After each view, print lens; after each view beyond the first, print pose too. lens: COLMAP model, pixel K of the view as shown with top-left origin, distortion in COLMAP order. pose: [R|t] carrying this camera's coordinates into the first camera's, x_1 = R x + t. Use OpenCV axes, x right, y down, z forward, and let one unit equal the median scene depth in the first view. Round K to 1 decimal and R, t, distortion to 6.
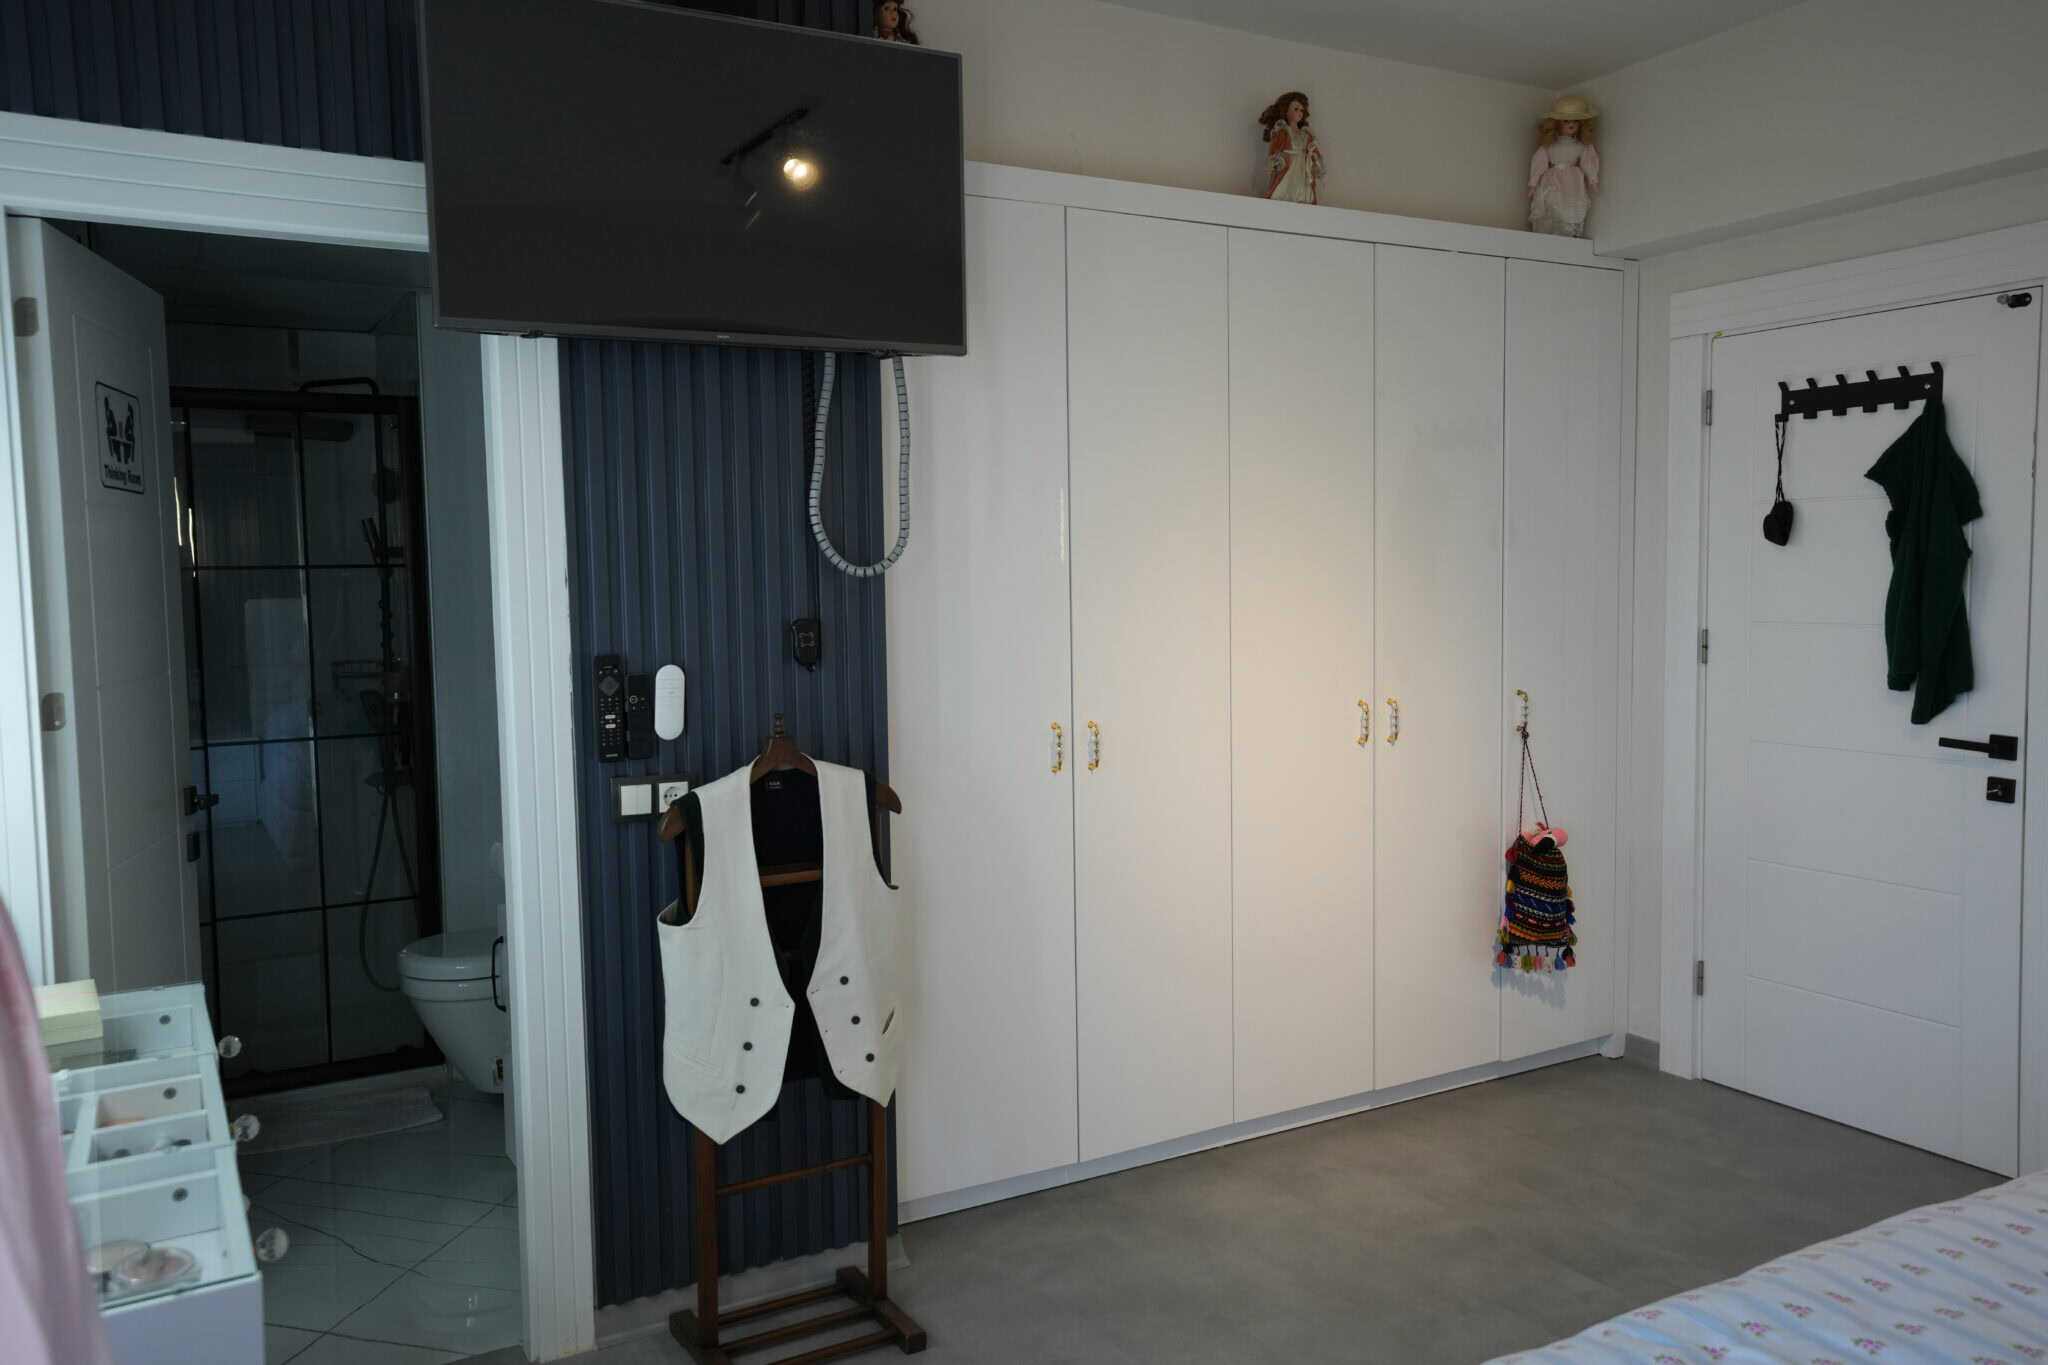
lens RADIAL K [[1573.2, 0, 1023.2], [0, 1573.2, 676.5], [0, 0, 1]] dist [-0.004844, 0.083740]
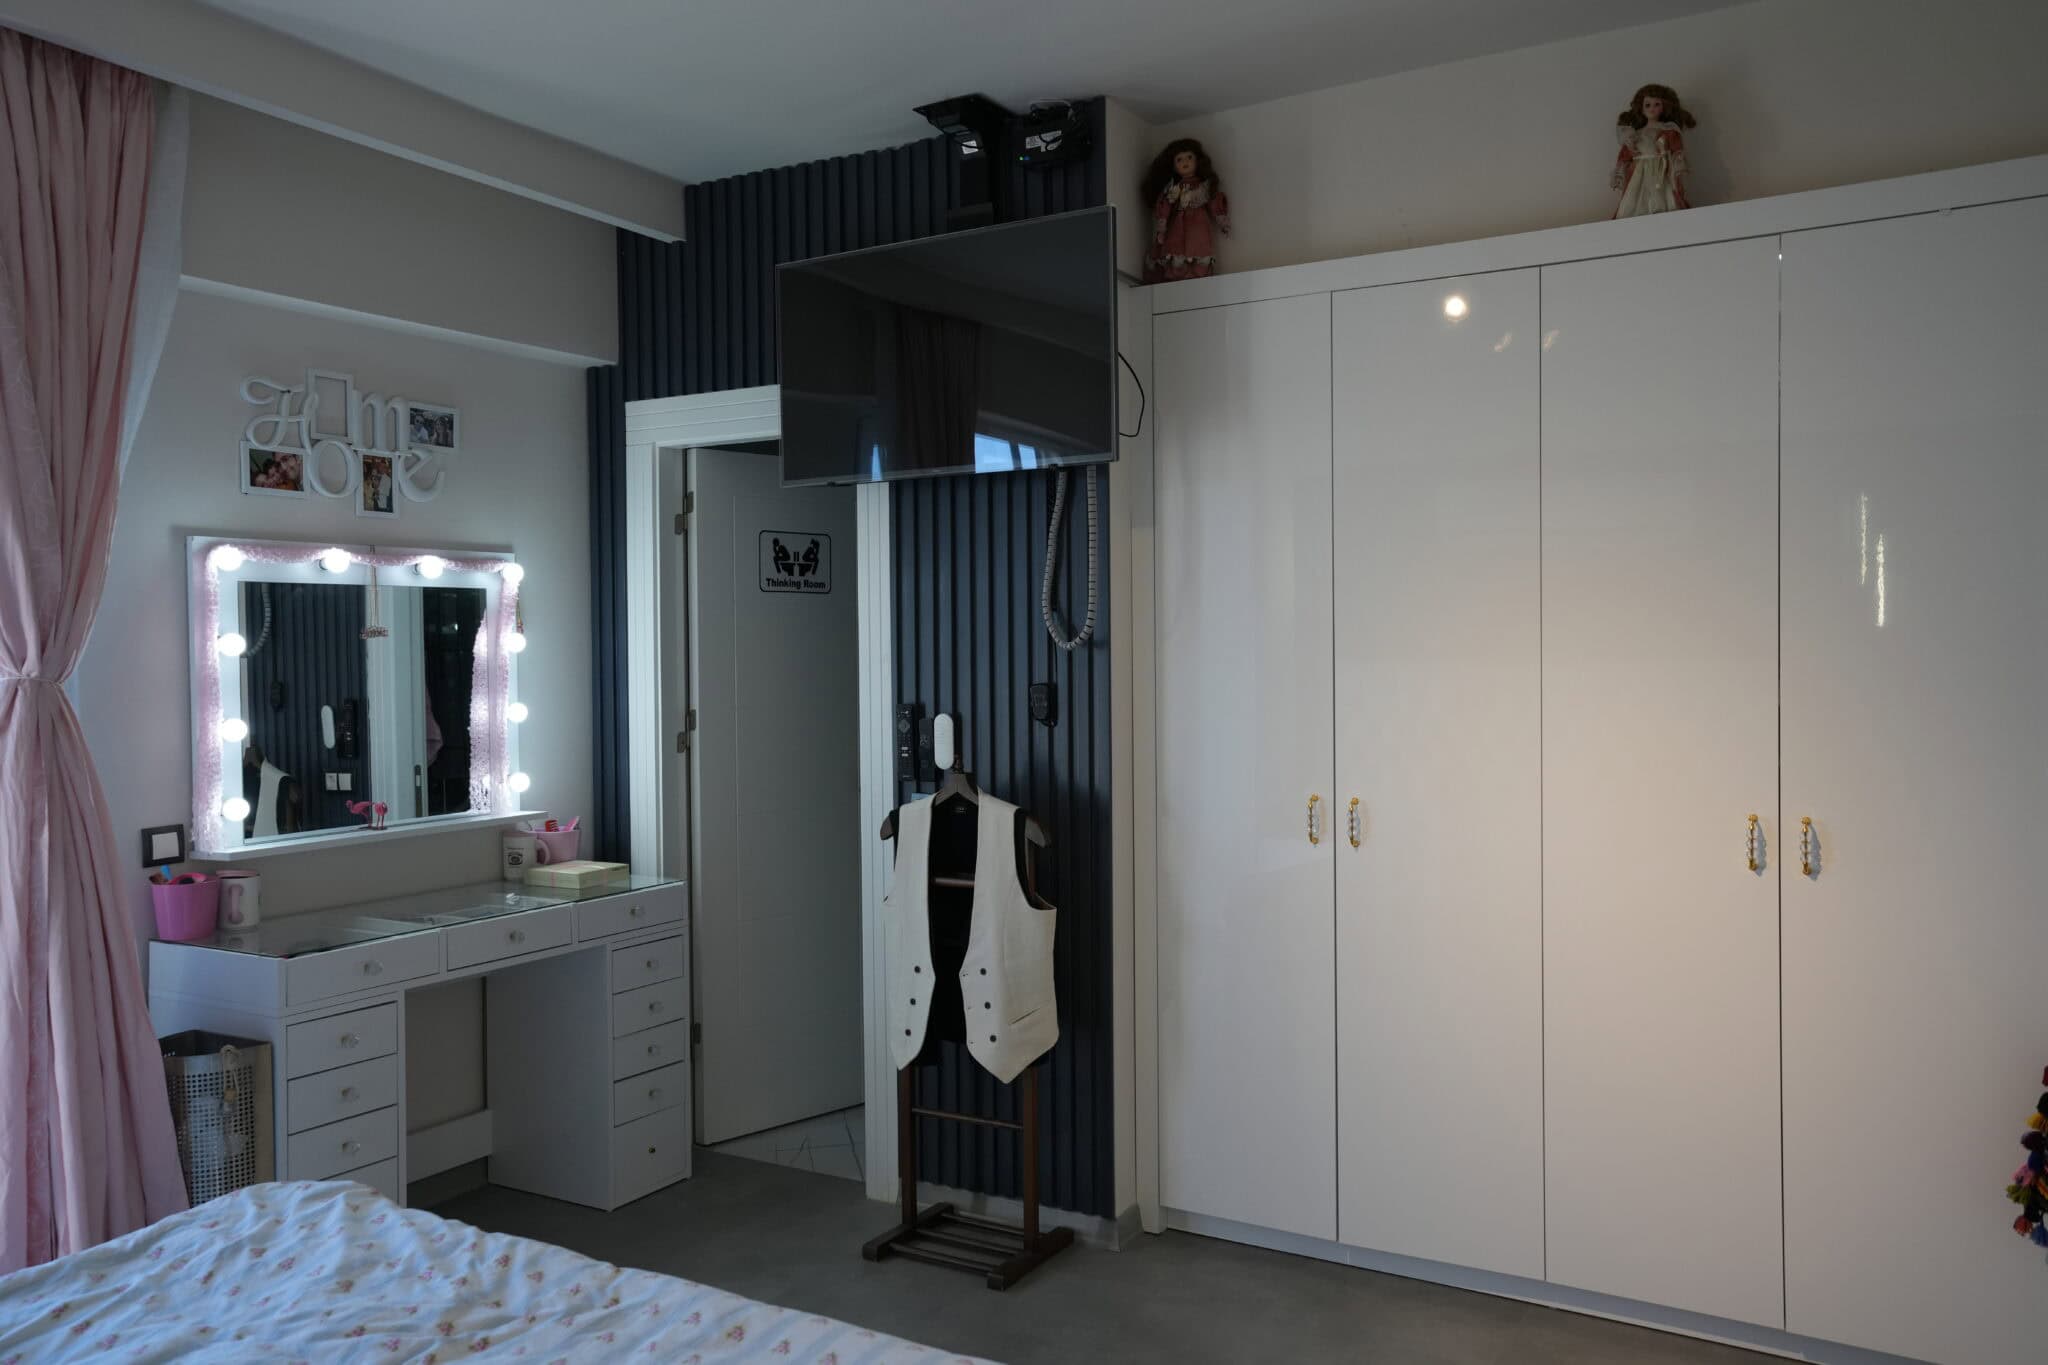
lens RADIAL K [[1573.2, 0, 1023.2], [0, 1573.2, 676.5], [0, 0, 1]] dist [-0.004844, 0.083740]
pose [[0.493910, 0.029266, -0.869020, 0.975579], [-0.062737, 0.998028, -0.002046, -0.040471], [0.867247, 0.055530, 0.494772, 0.391104]]
